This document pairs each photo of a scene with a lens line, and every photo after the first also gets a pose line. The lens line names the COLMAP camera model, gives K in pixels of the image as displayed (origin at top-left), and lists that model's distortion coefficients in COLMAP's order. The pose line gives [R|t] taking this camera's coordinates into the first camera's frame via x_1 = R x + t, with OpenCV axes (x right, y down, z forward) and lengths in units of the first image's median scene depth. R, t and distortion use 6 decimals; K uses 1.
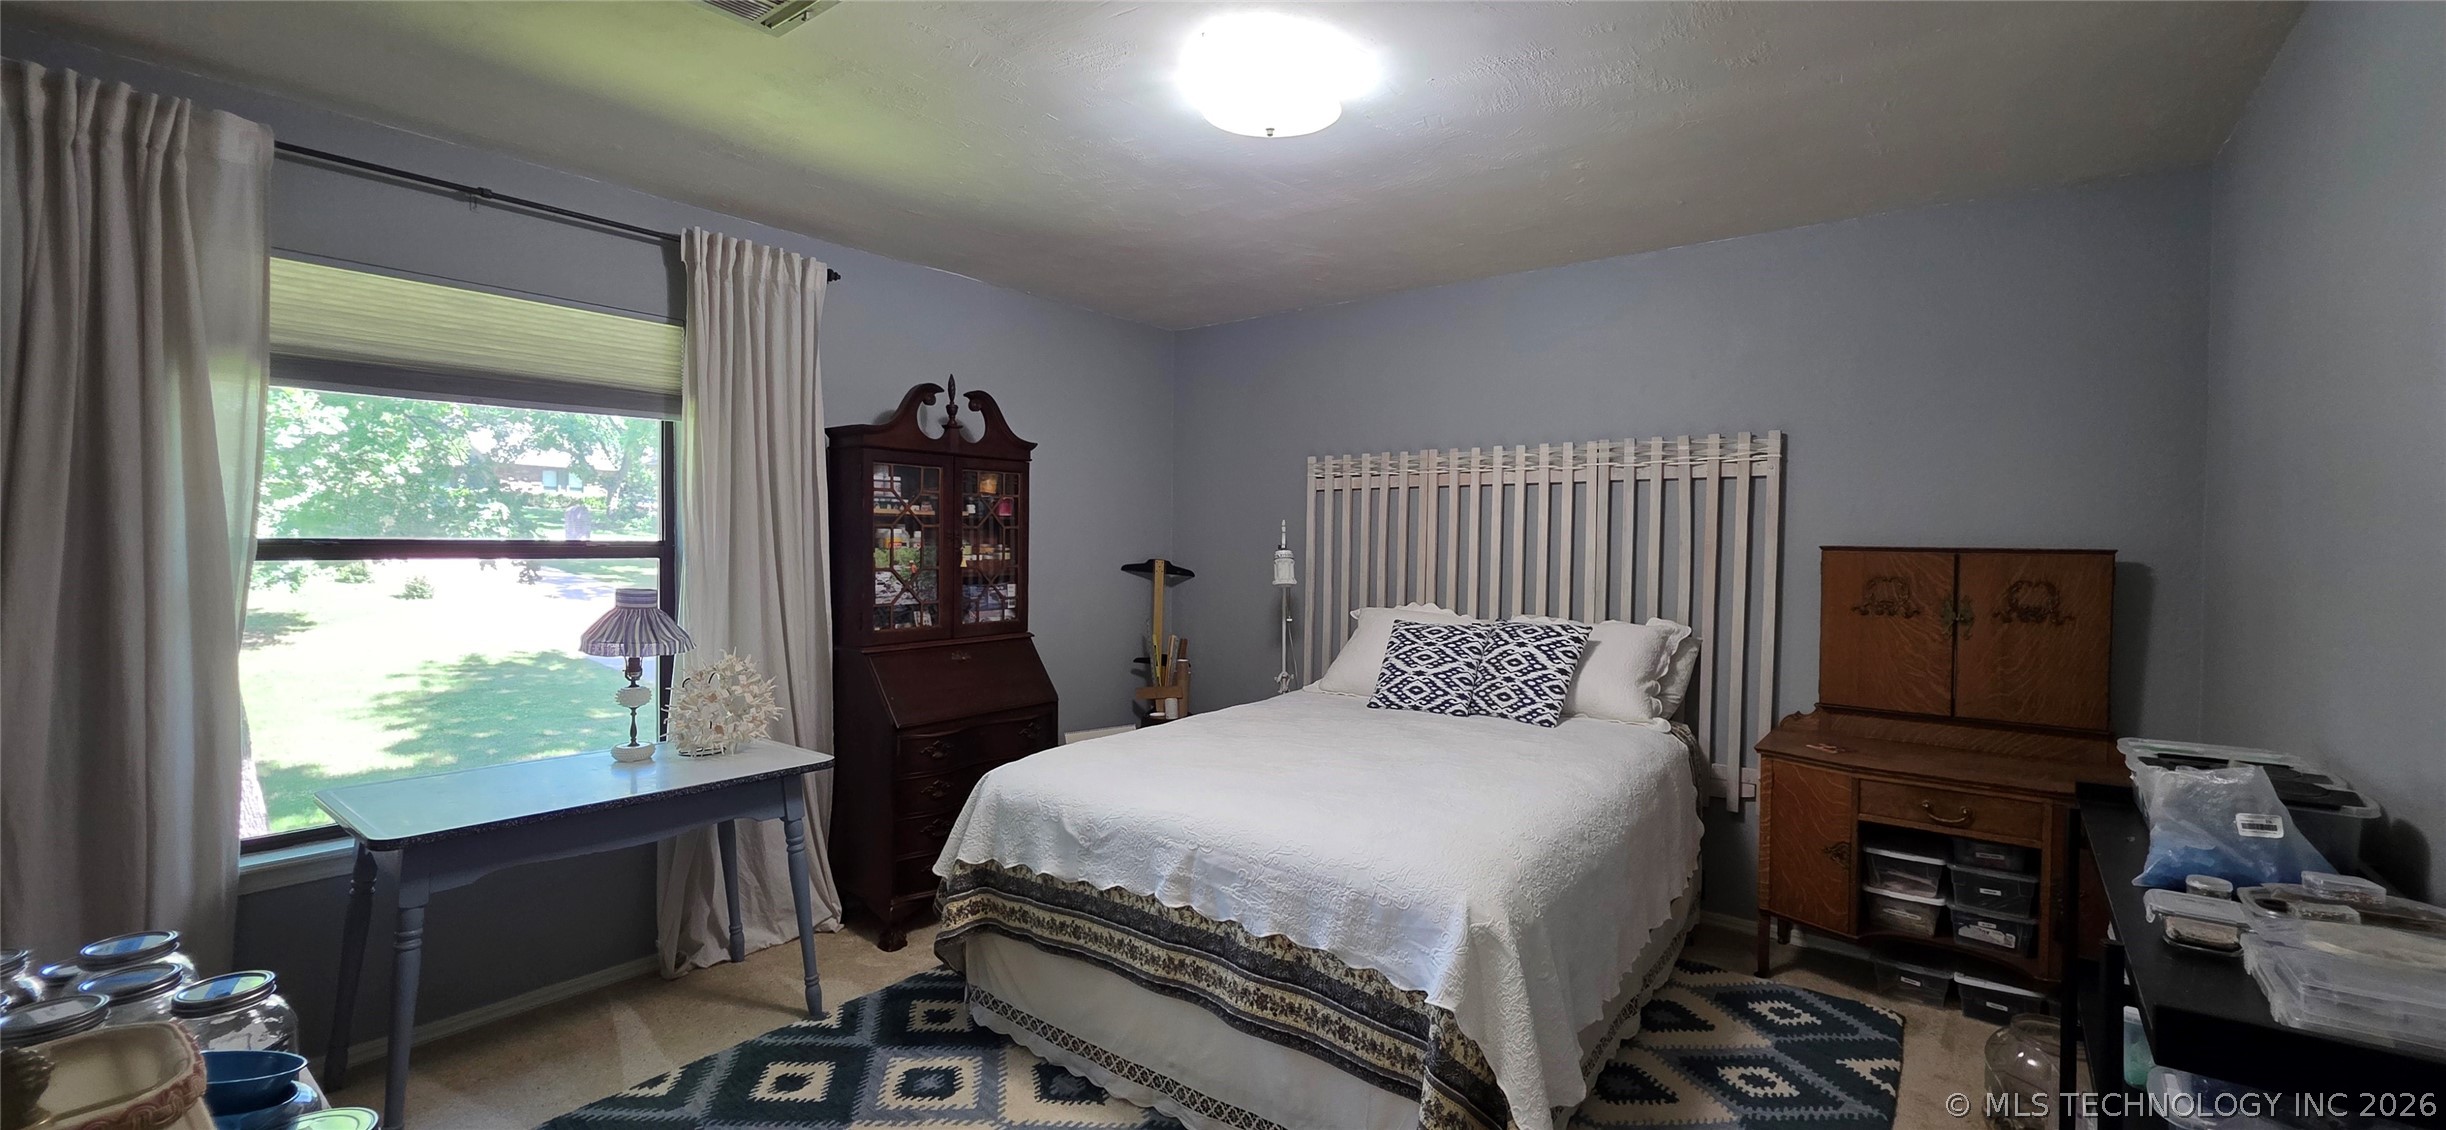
lens RADIAL K [[984.8, 0, 1231.2], [0, 984.8, 553.3], [0, 0, 1]] dist [0.003988, -0.000180]
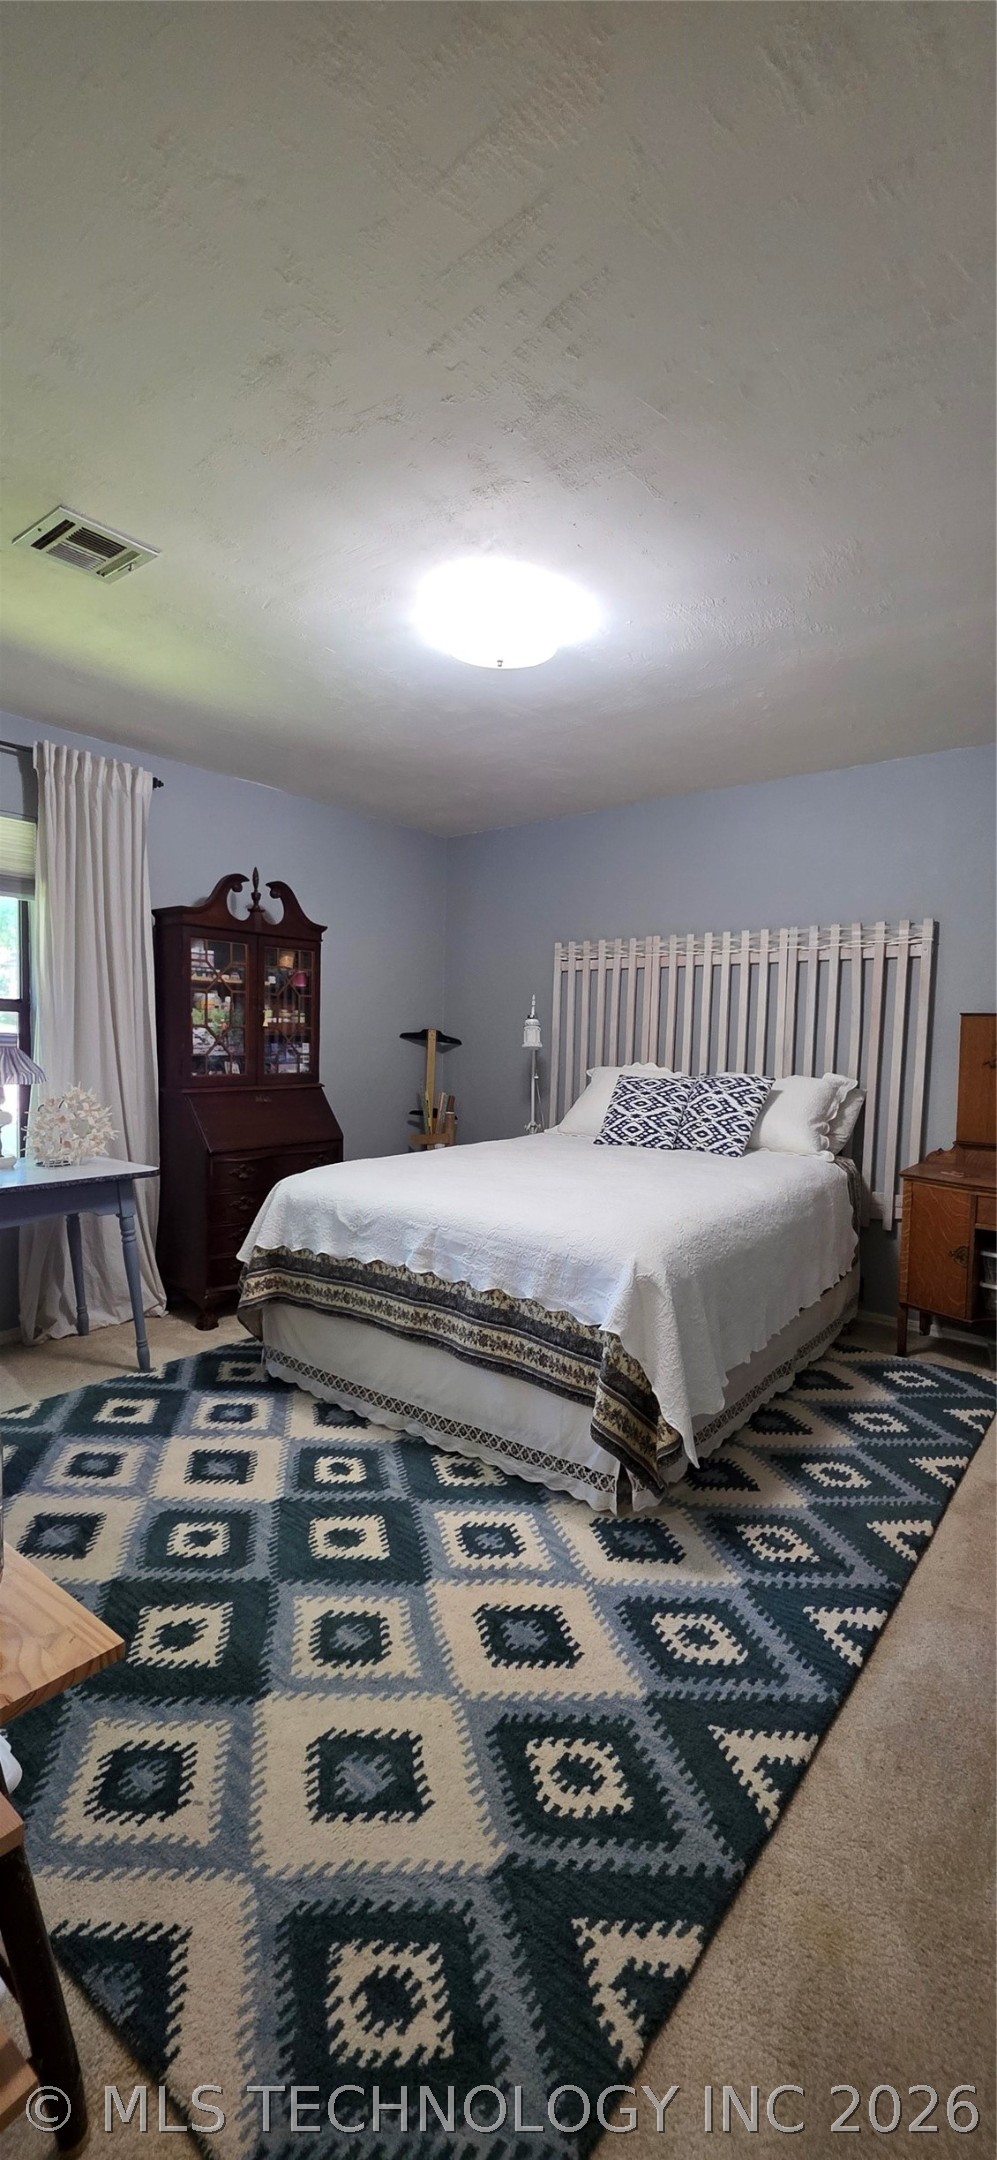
lens RADIAL K [[869.7, 0, 509.0], [0, 869.7, 1081.1], [0, 0, 1]] dist [0.003988, -0.000180]
pose [[0.999906, 0.011694, -0.007144, 0.045012], [-0.011418, 0.999231, 0.037517, 0.043939], [0.007577, -0.037432, 0.999270, -0.090686]]
